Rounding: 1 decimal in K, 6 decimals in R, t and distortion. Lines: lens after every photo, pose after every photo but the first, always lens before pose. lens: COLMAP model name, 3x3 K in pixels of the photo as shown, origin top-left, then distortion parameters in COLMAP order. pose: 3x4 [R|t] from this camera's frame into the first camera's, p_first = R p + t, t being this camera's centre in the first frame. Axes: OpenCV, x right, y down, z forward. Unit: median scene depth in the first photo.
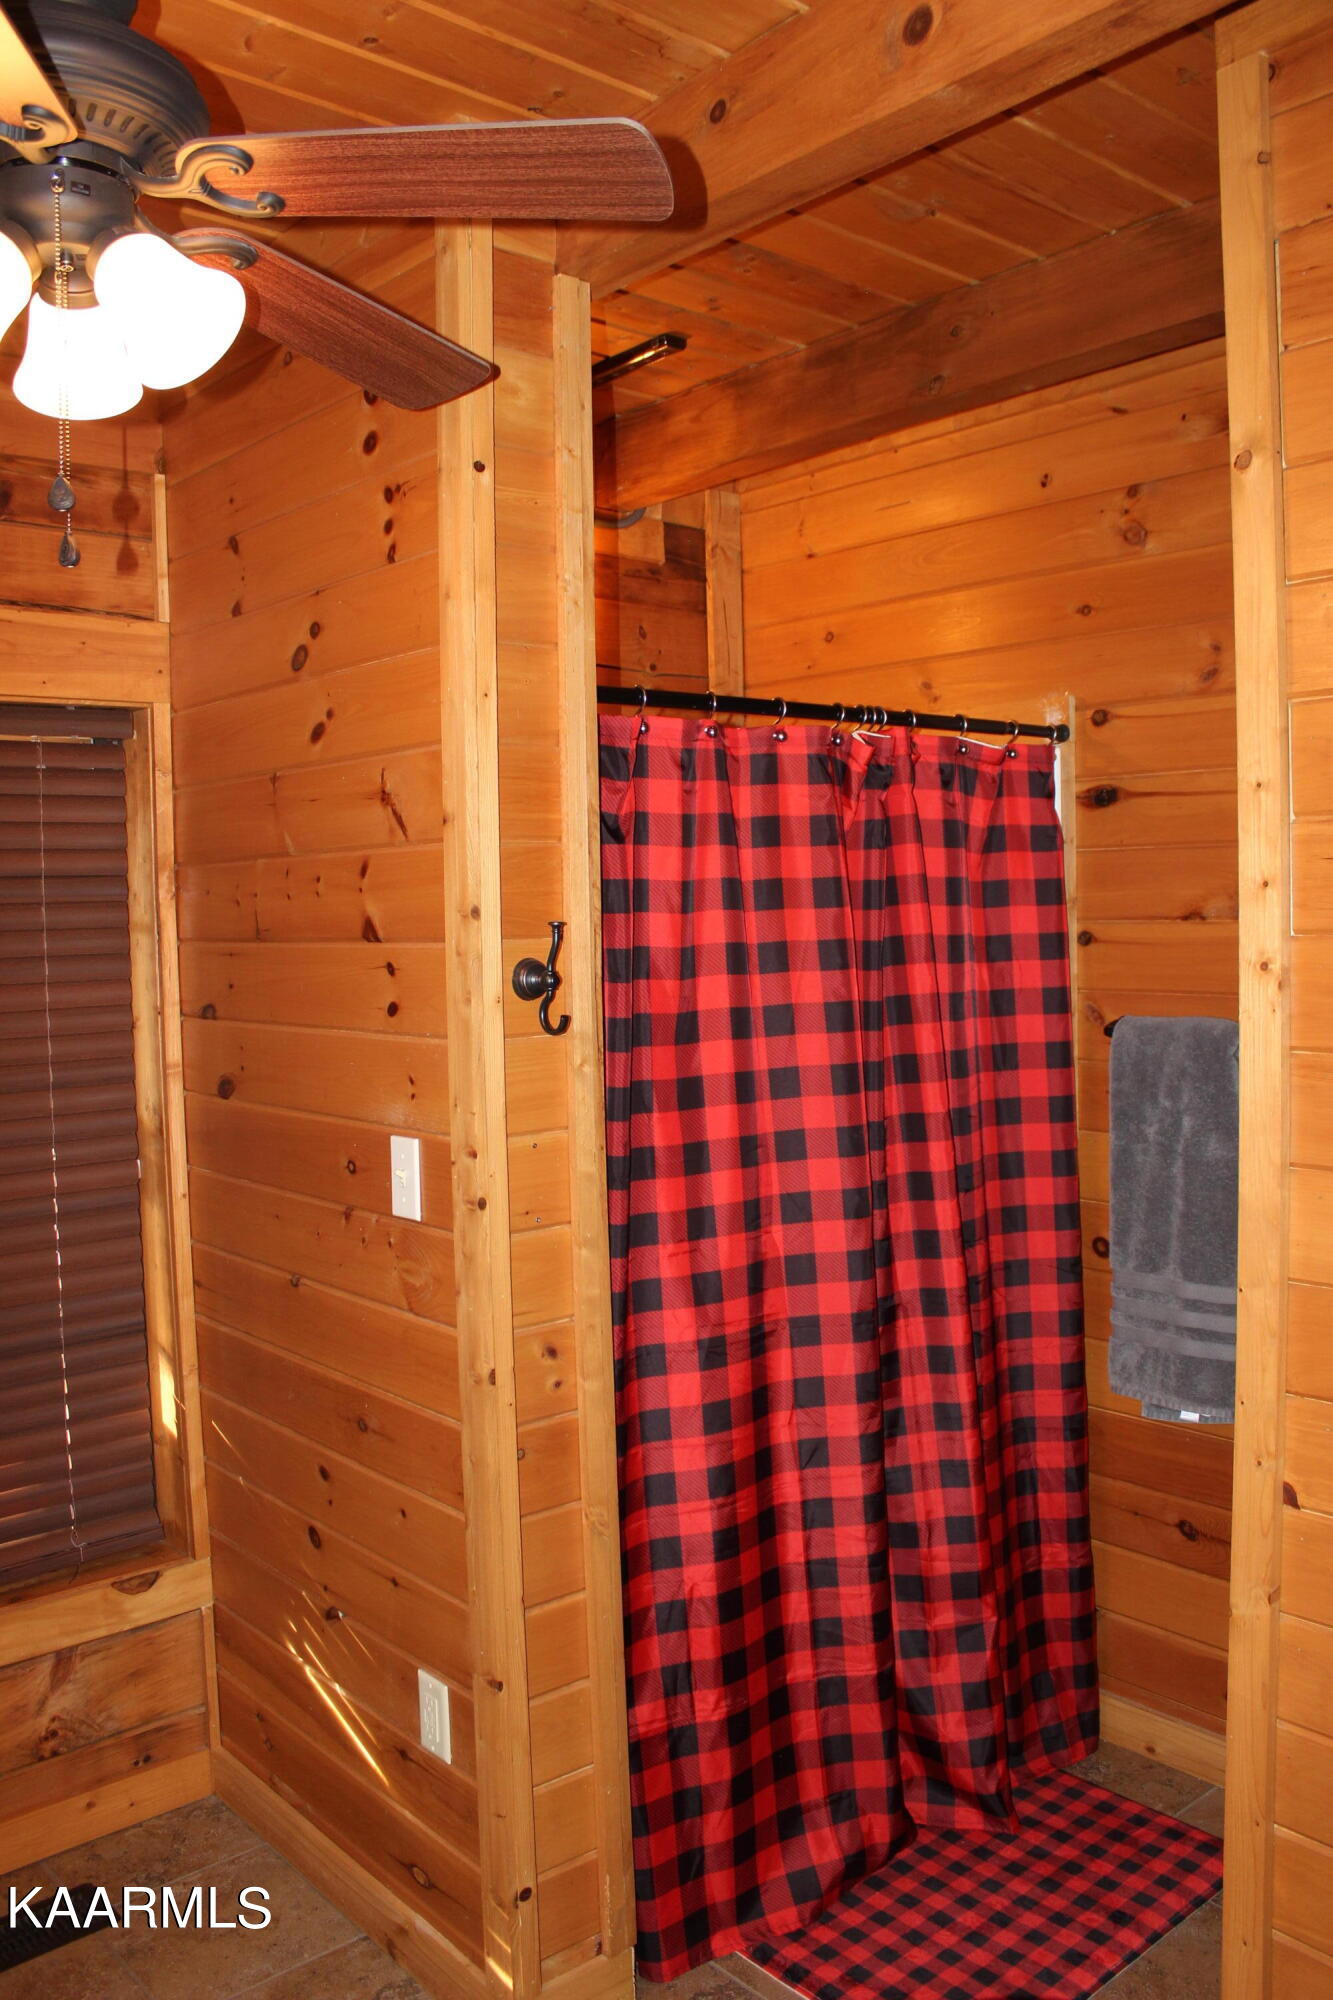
lens RADIAL K [[1659.7, 0, 671.6], [0, 1659.7, 1009.7], [0, 0, 1]] dist [-0.159728, 0.134320]
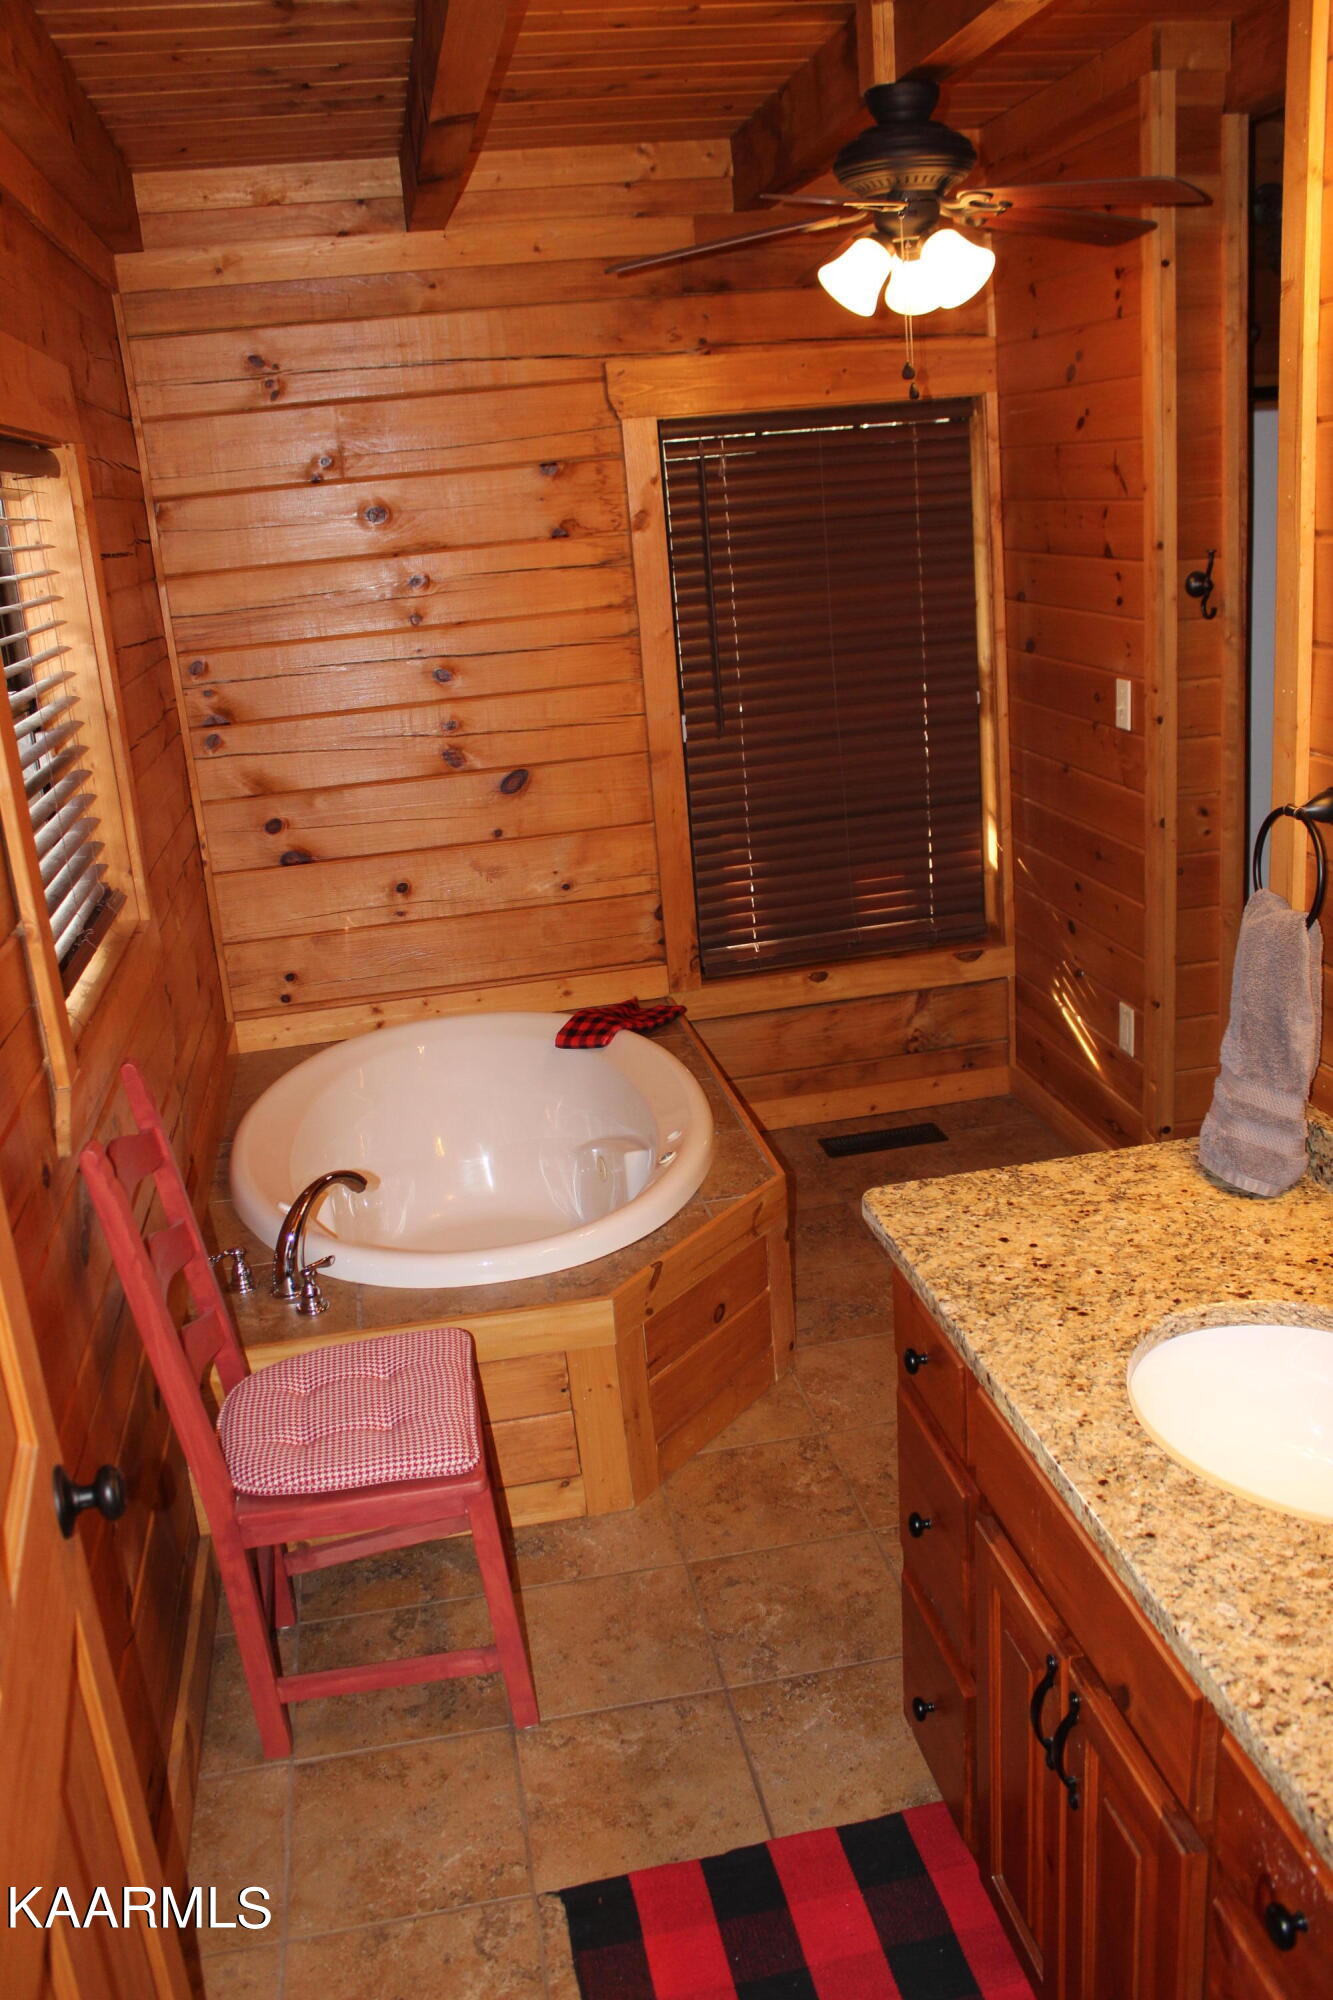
lens RADIAL K [[1659.7, 0, 671.6], [0, 1659.7, 1009.7], [0, 0, 1]] dist [-0.159728, 0.134320]
pose [[0.862265, 0.109608, -0.494454, 0.255368], [0.030651, 0.963217, 0.266972, -0.047668], [0.505529, -0.245356, 0.827188, -0.579104]]
